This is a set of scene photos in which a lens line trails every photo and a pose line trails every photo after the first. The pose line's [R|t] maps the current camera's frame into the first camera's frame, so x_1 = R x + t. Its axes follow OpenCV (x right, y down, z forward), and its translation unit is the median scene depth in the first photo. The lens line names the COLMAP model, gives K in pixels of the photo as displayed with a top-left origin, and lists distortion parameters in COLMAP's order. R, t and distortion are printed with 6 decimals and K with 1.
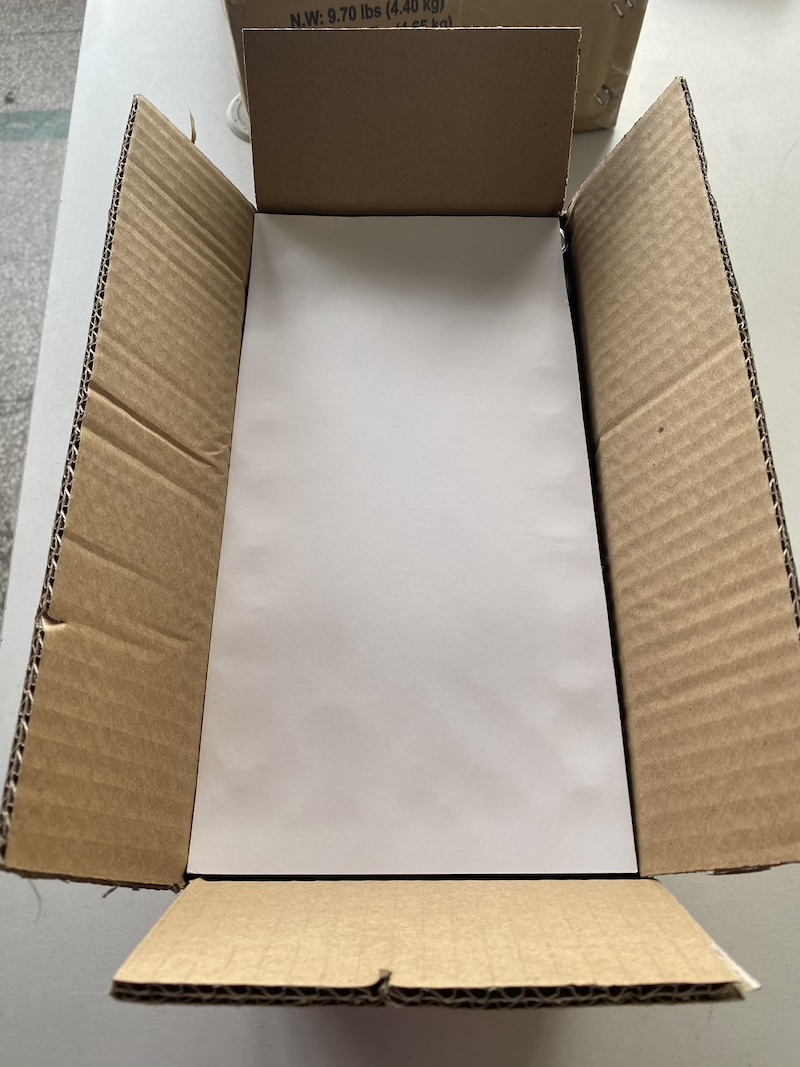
lens RADIAL K [[888.5, 0, 441.9], [0, 888.5, 533.2], [0, 0, 1]] dist [-0.014377, 0.002183]
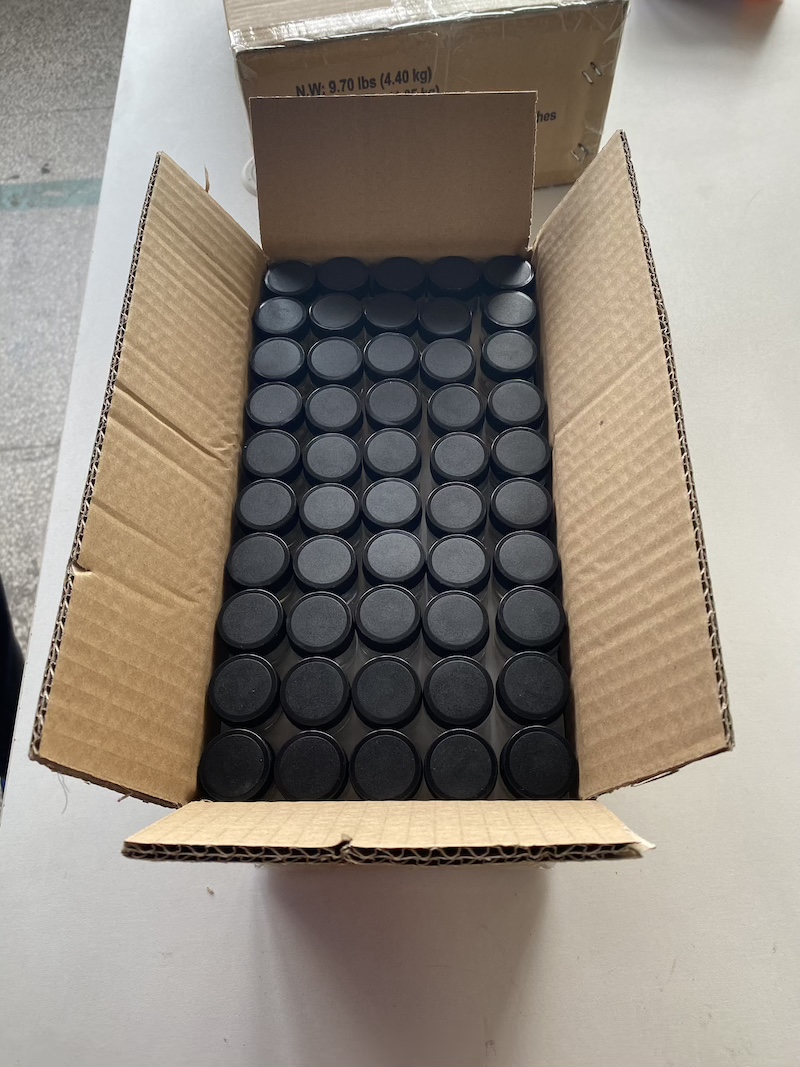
lens RADIAL K [[888.5, 0, 441.9], [0, 888.5, 533.2], [0, 0, 1]] dist [-0.014377, 0.002183]
pose [[0.999745, -0.005834, -0.021804, 0.062261], [0.004381, 0.997805, -0.066081, 0.104501], [0.022142, 0.065968, 0.997576, -0.155846]]
